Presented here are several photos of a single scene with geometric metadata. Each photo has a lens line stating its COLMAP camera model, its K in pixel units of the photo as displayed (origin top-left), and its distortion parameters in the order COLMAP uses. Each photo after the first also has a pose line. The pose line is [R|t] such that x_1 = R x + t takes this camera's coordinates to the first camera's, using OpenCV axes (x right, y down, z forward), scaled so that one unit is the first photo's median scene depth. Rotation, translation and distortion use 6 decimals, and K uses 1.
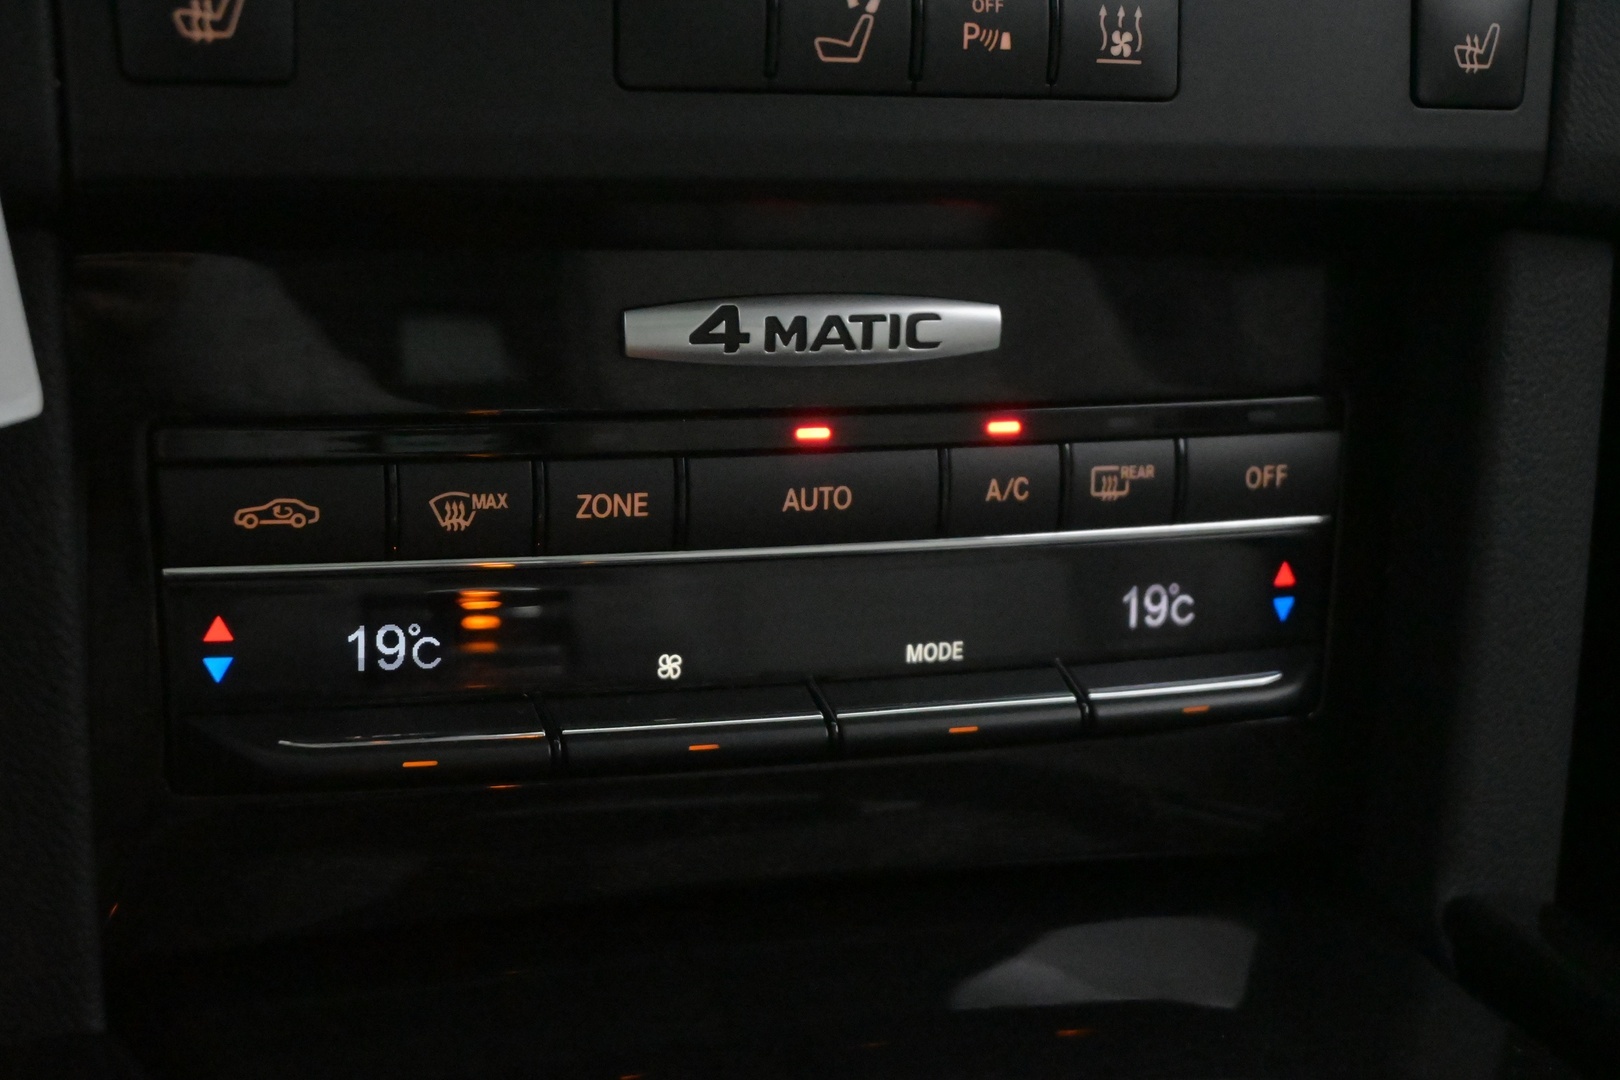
lens RADIAL K [[3316.3, 0, 816.1], [0, 3316.3, 535.5], [0, 0, 1]] dist [0.032502, 0.000000]
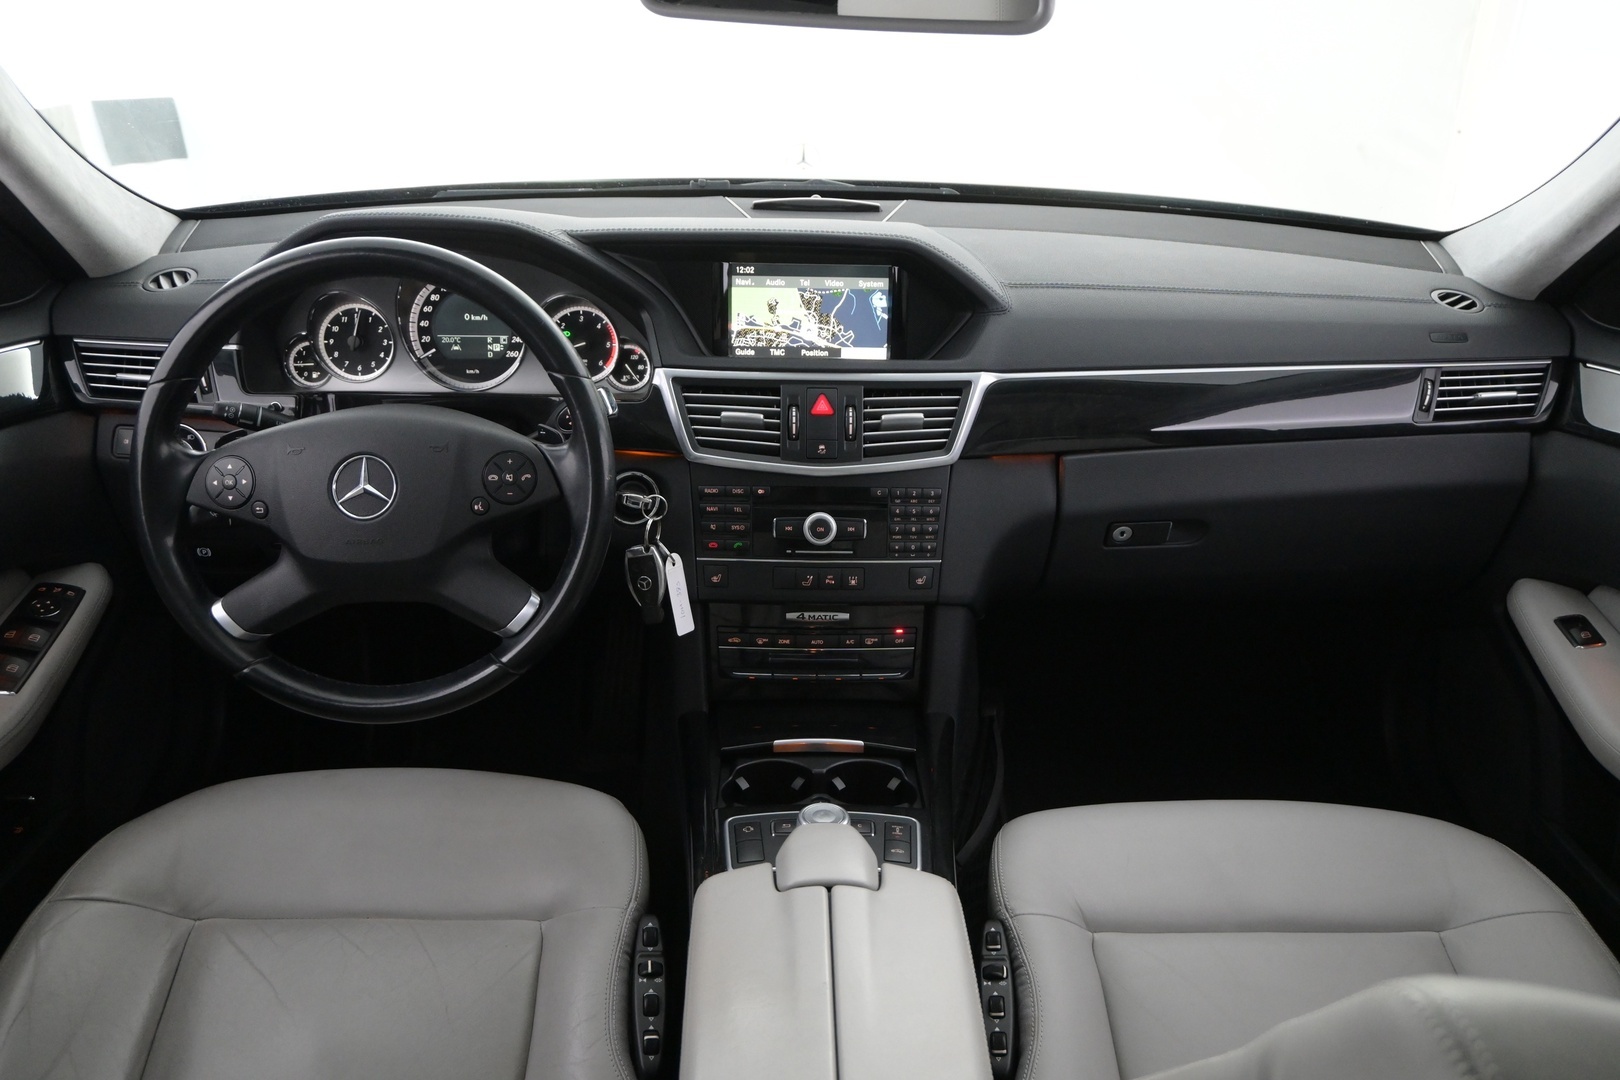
lens RADIAL K [[1329.5, 0, 814.1], [0, 1329.5, 535.7], [0, 0, 1]] dist [0.013216, 0.009603]
pose [[0.921852, 0.070452, -0.381083, 0.994860], [-0.046406, 0.996329, 0.071936, -0.414696], [0.384752, -0.048630, 0.921738, -1.431854]]
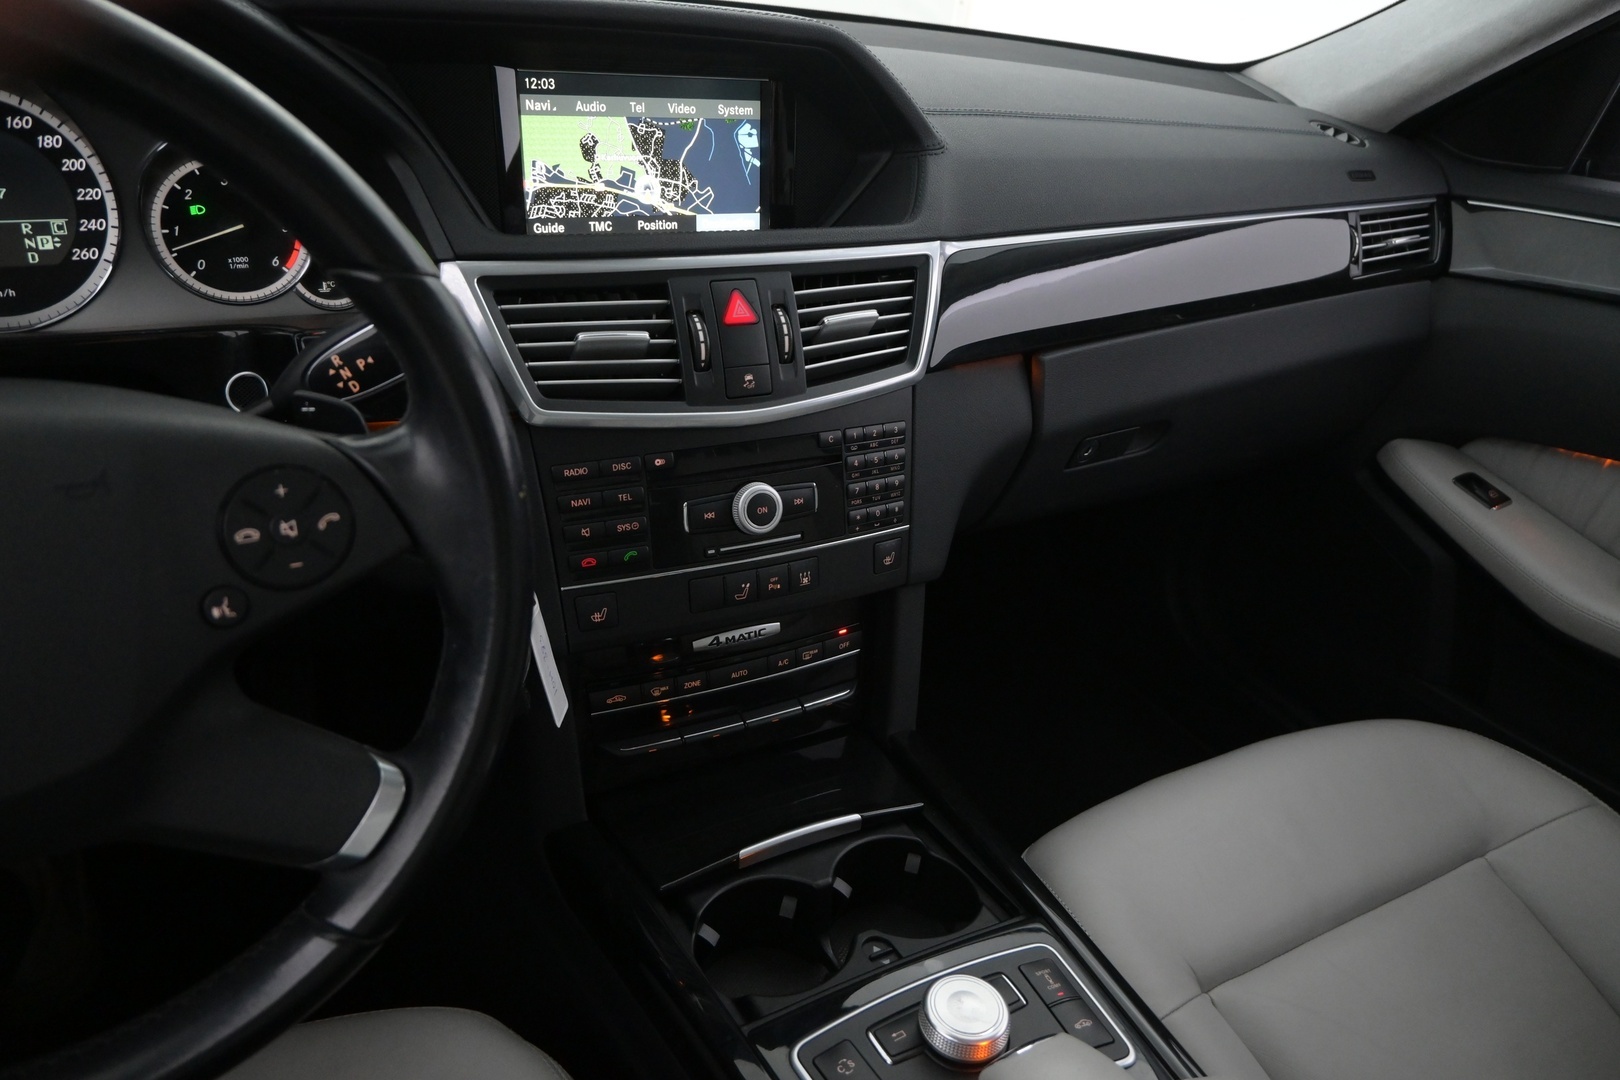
lens RADIAL K [[1134.7, 0, 818.7], [0, 1134.7, 544.1], [0, 0, 1]] dist [0.009784, -0.008374]
pose [[0.995385, -0.053663, 0.079554, -0.005435], [0.037711, 0.981072, 0.189937, -0.458917], [-0.088241, -0.186060, 0.978568, -0.423620]]
